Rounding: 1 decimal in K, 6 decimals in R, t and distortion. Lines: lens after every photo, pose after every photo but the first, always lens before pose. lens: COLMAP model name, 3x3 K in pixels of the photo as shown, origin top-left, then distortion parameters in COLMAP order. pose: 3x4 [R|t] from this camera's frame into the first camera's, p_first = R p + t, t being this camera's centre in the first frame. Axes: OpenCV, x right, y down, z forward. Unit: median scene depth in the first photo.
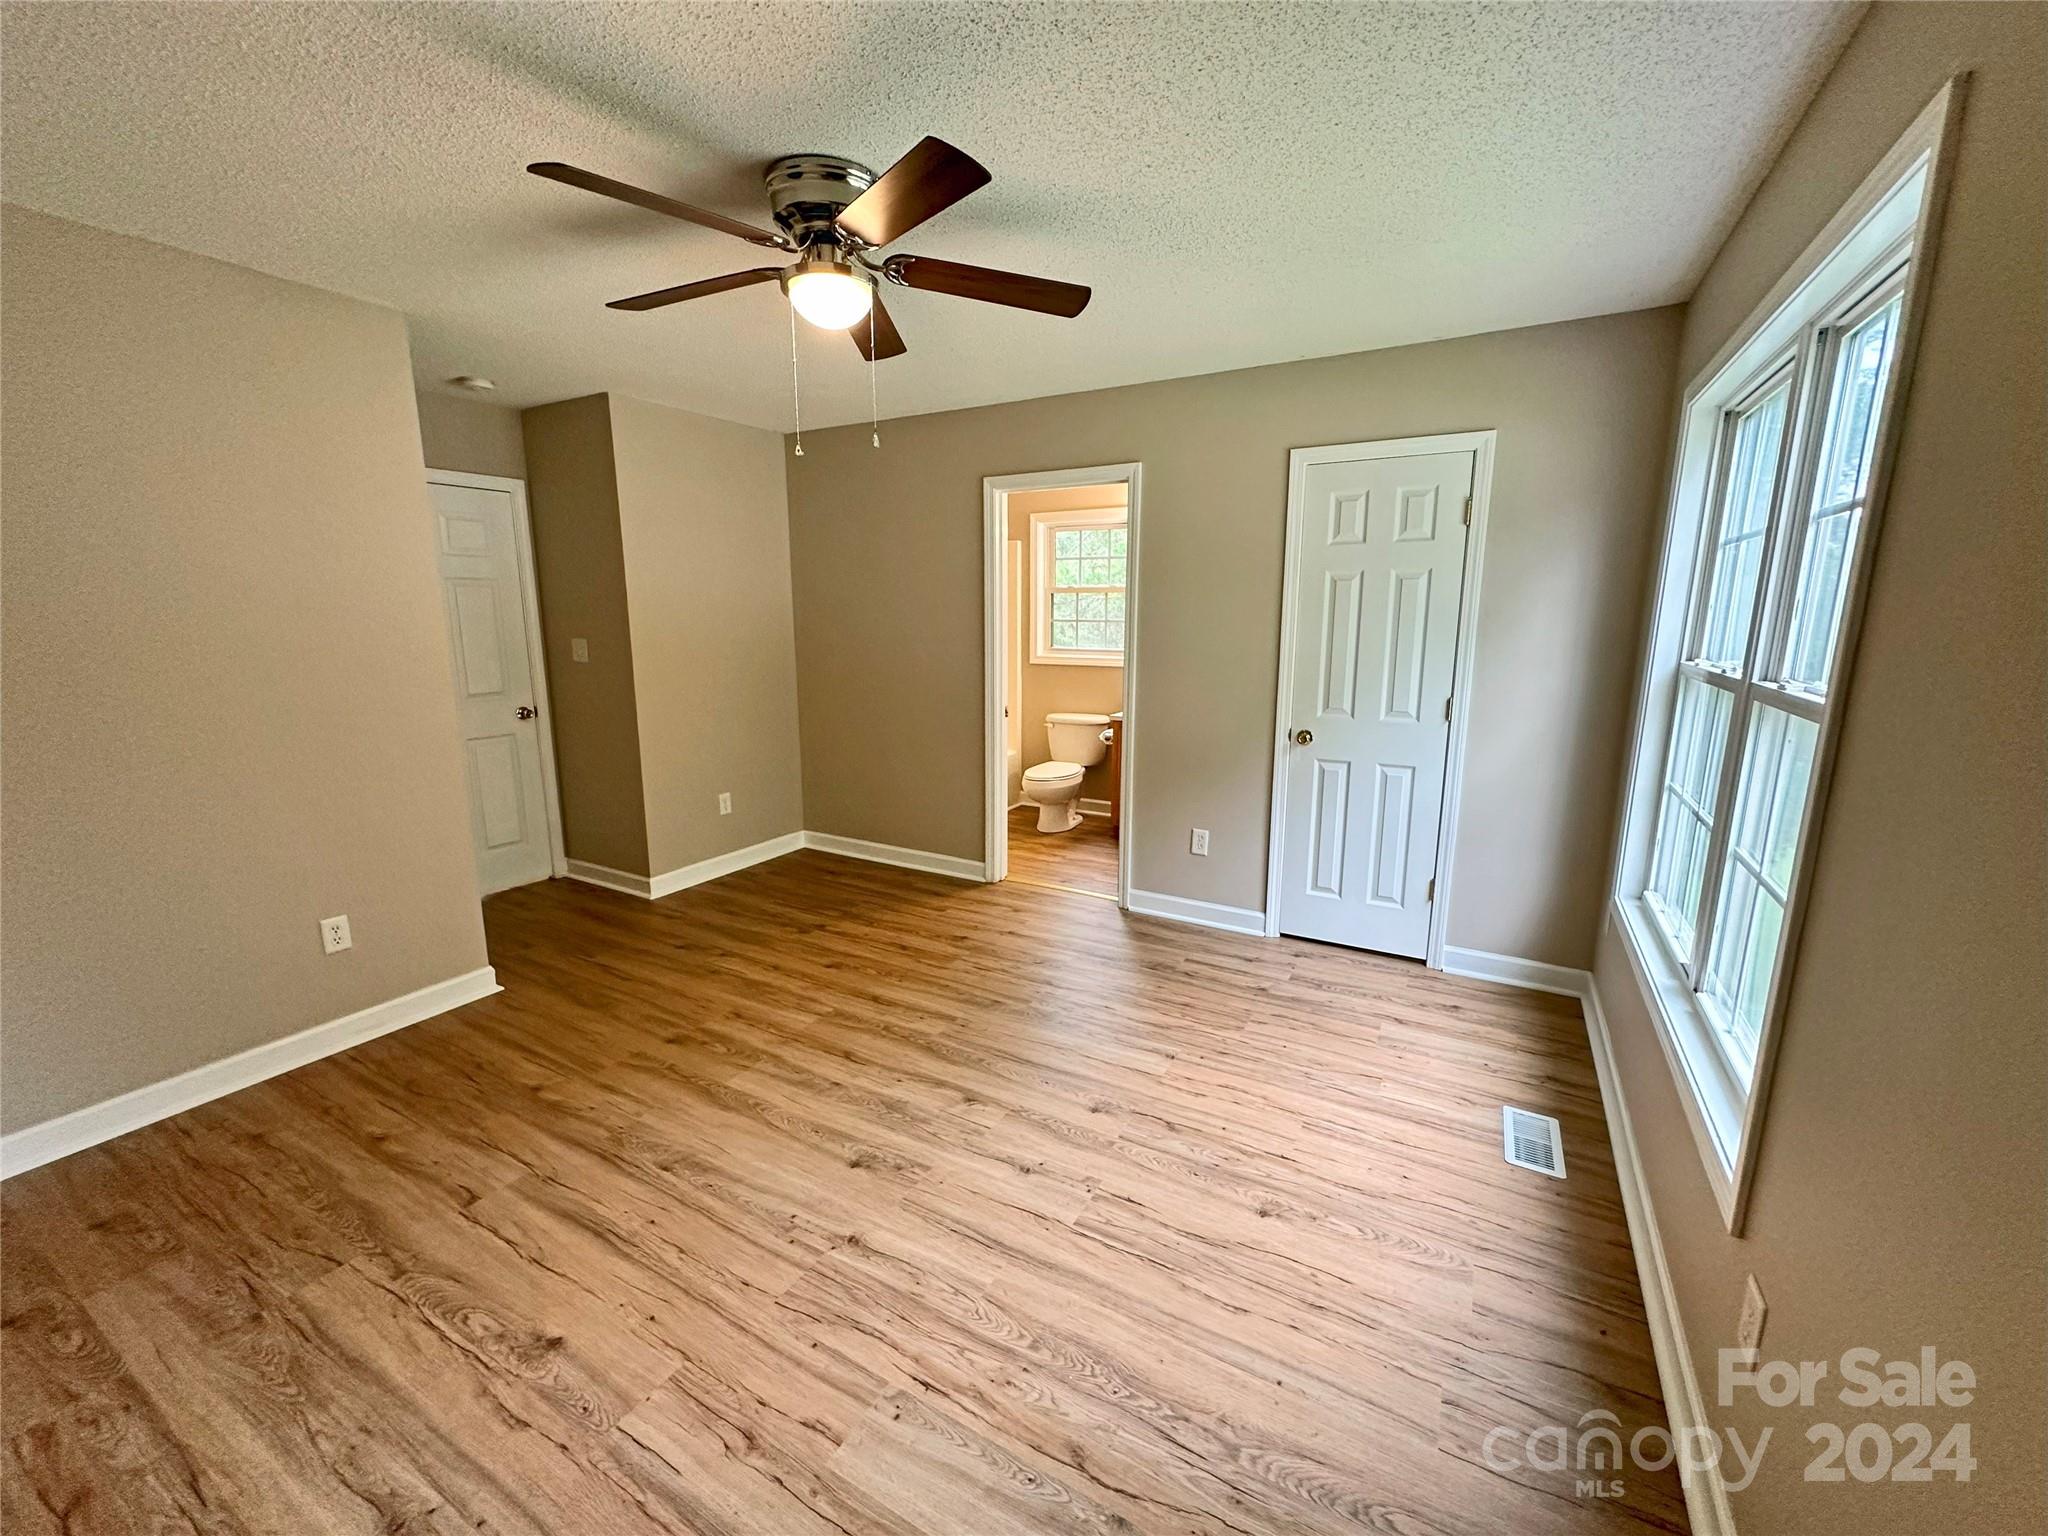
lens RADIAL K [[816.8, 0, 1032.3], [0, 816.8, 775.4], [0, 0, 1]] dist [-0.001750, 0.000682]
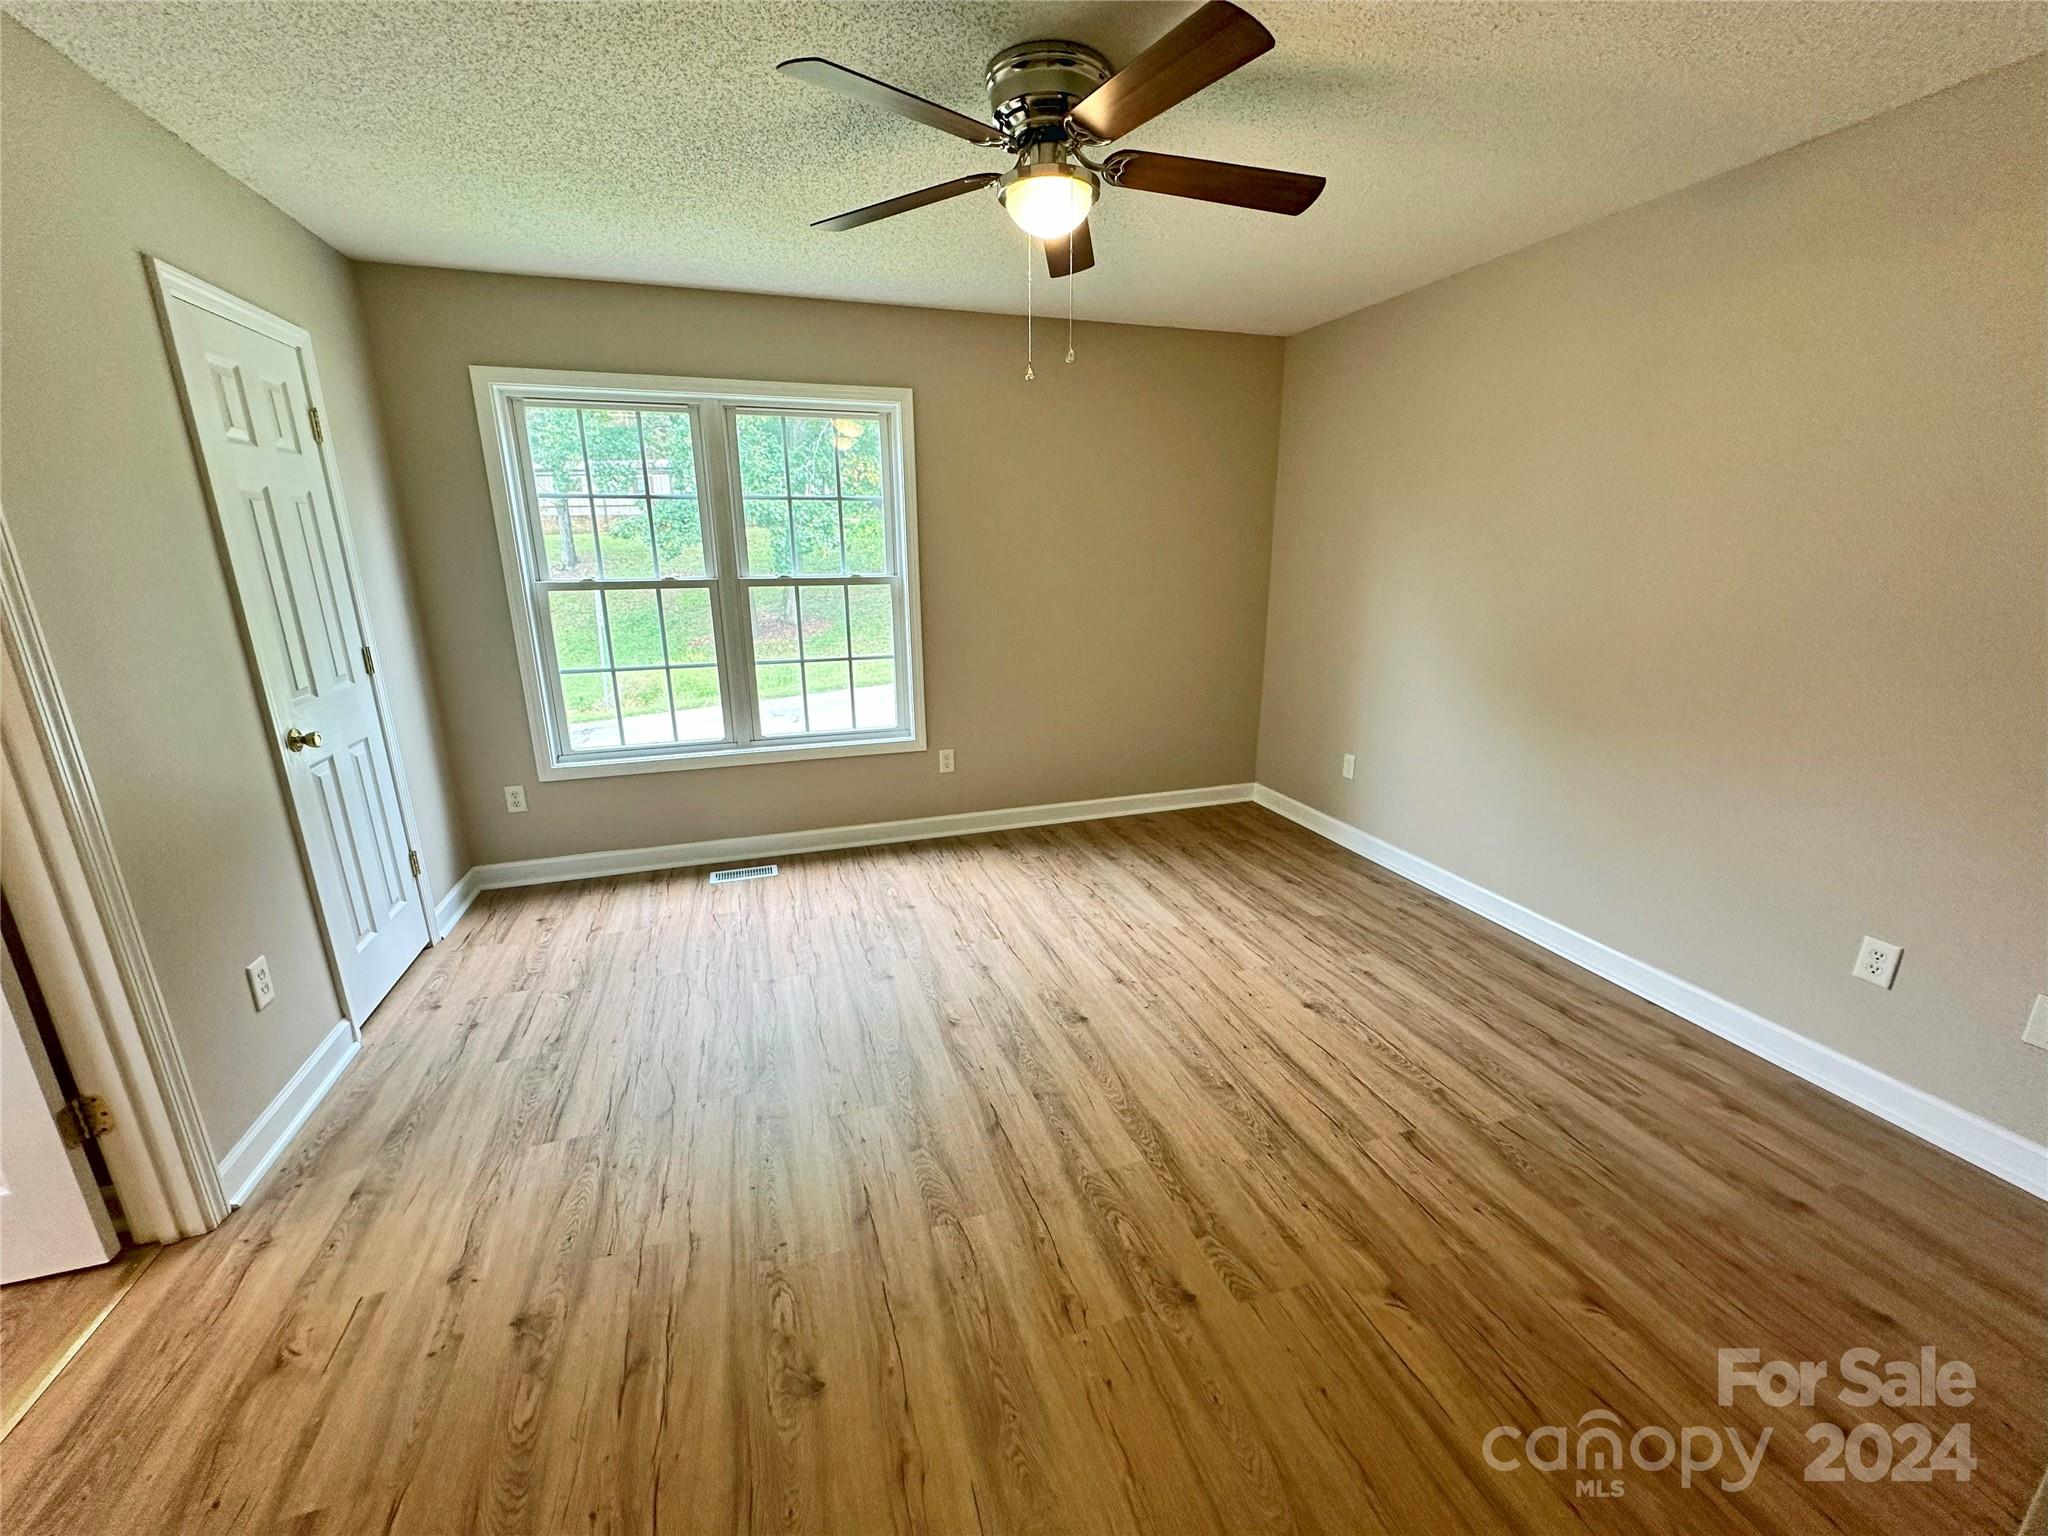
lens RADIAL K [[816.8, 0, 1035.6], [0, 816.8, 763.3], [0, 0, 1]] dist [-0.001750, 0.000682]
pose [[-0.748467, -0.167809, 0.641589, -0.748957], [0.138409, 0.906623, 0.398594, -0.290006], [-0.648567, 0.387136, -0.655352, 1.461404]]
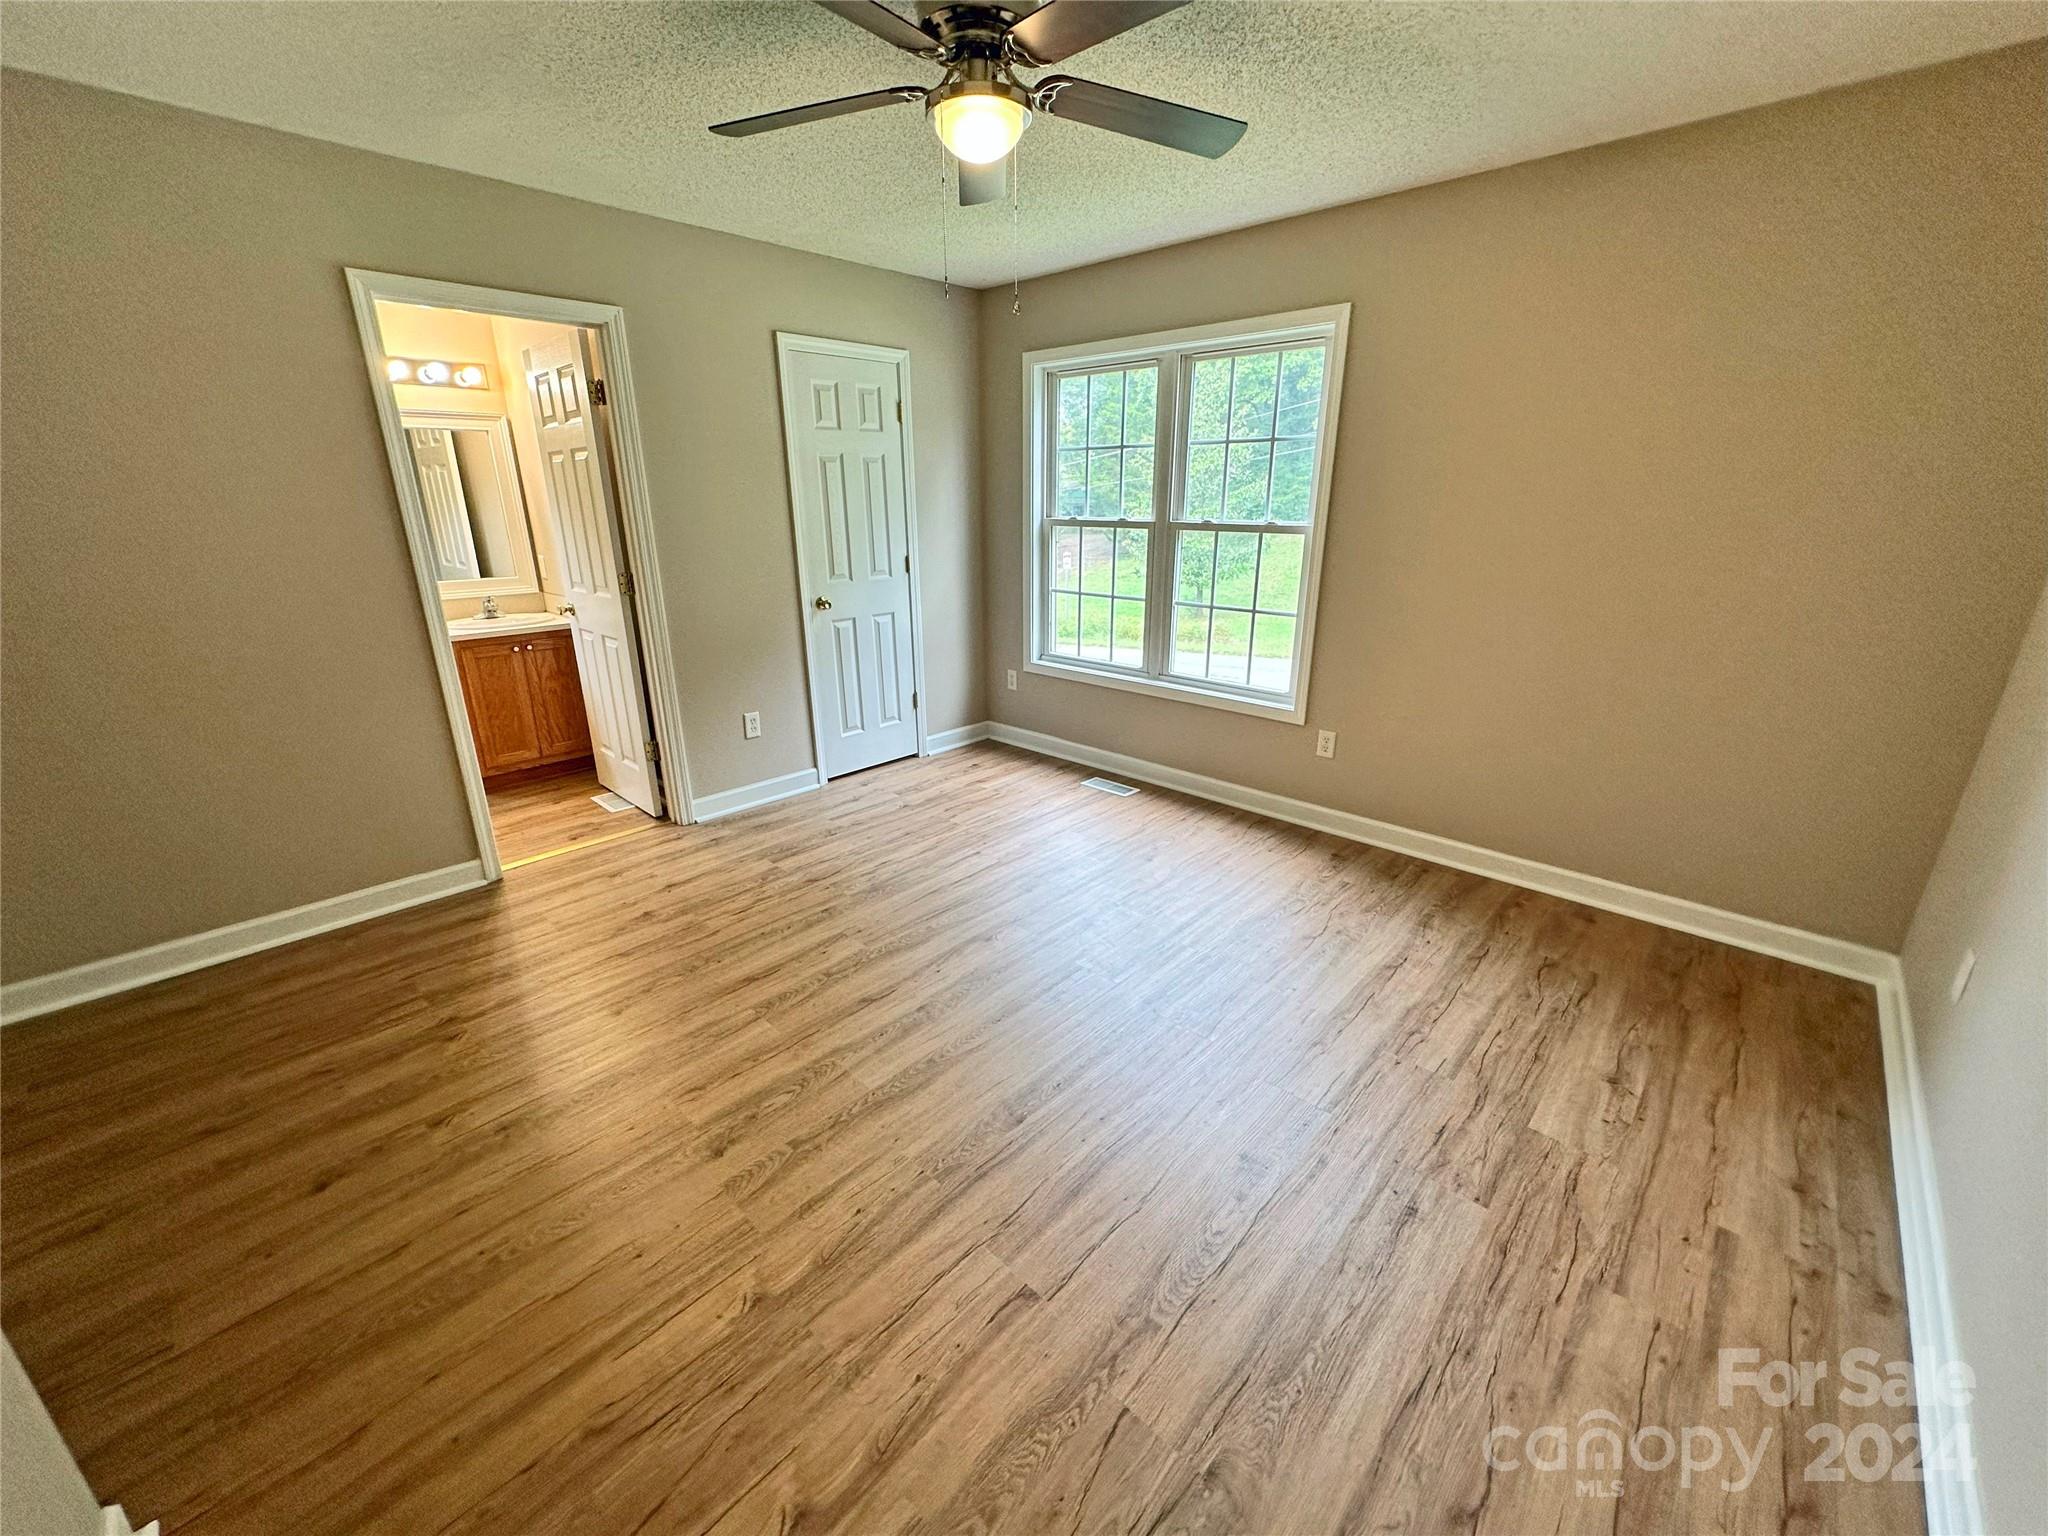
lens RADIAL K [[816.8, 0, 1022.6], [0, 816.8, 770.5], [0, 0, 1]] dist [-0.001750, 0.000682]
pose [[0.234403, -0.313764, 0.920113, -1.010678], [0.197095, 0.942164, 0.271073, -0.112125], [-0.951950, 0.117809, 0.282687, 0.606183]]
